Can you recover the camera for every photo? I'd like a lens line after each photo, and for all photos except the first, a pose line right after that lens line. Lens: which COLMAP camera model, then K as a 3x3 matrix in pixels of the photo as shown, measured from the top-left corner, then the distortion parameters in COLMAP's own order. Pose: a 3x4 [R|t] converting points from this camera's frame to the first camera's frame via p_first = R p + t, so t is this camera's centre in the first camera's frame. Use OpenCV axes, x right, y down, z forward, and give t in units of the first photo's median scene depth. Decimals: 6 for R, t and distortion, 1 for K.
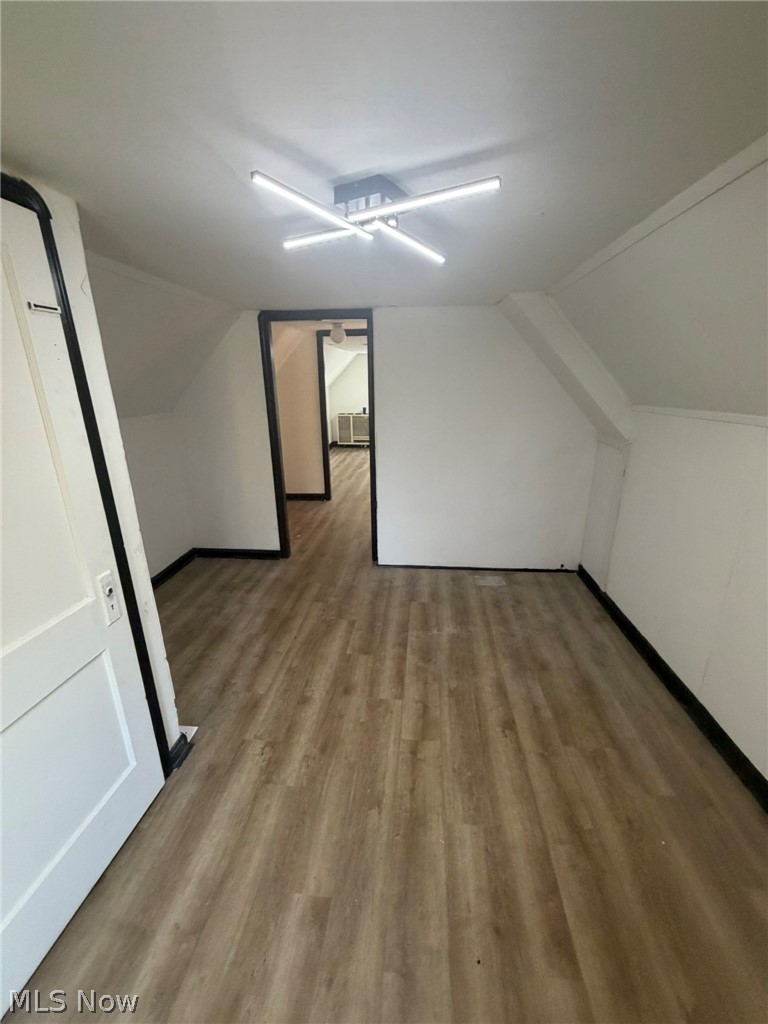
lens RADIAL K [[407.9, 0, 385.5], [0, 407.9, 508.9], [0, 0, 1]] dist [-0.001865, 0.000217]
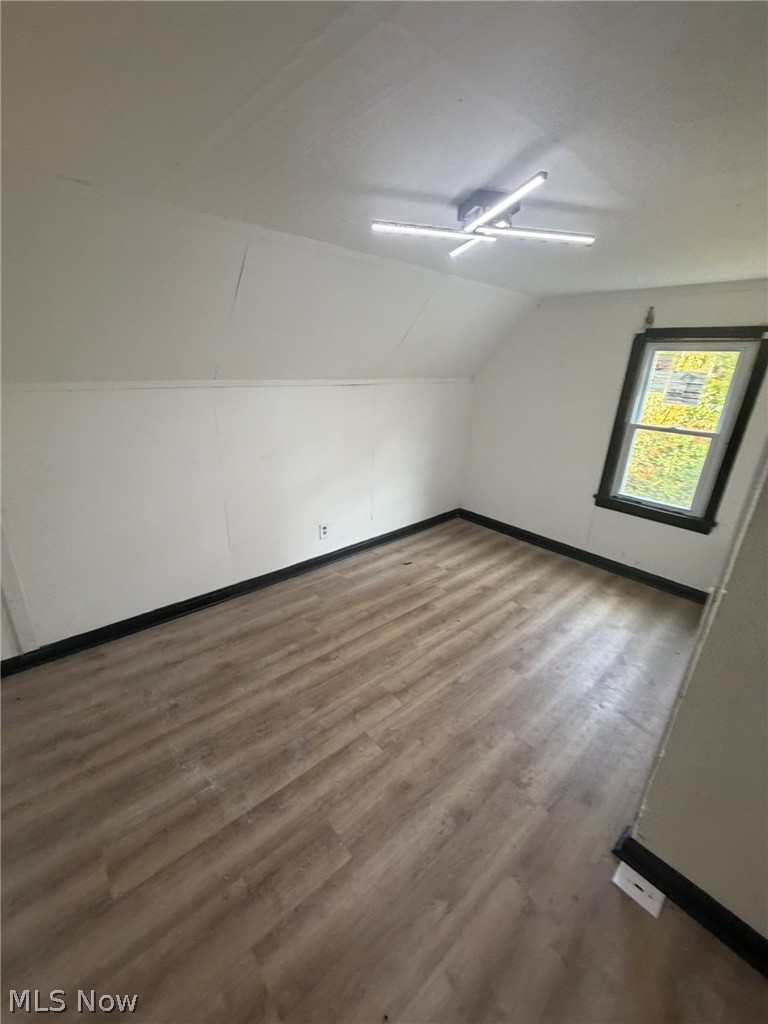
lens RADIAL K [[407.9, 0, 385.5], [0, 407.9, 508.9], [0, 0, 1]] dist [-0.001865, 0.000217]
pose [[-0.723238, -0.258213, 0.640510, -0.435590], [0.176709, 0.827401, 0.533088, -0.393845], [-0.667609, 0.498733, -0.552779, 1.246035]]
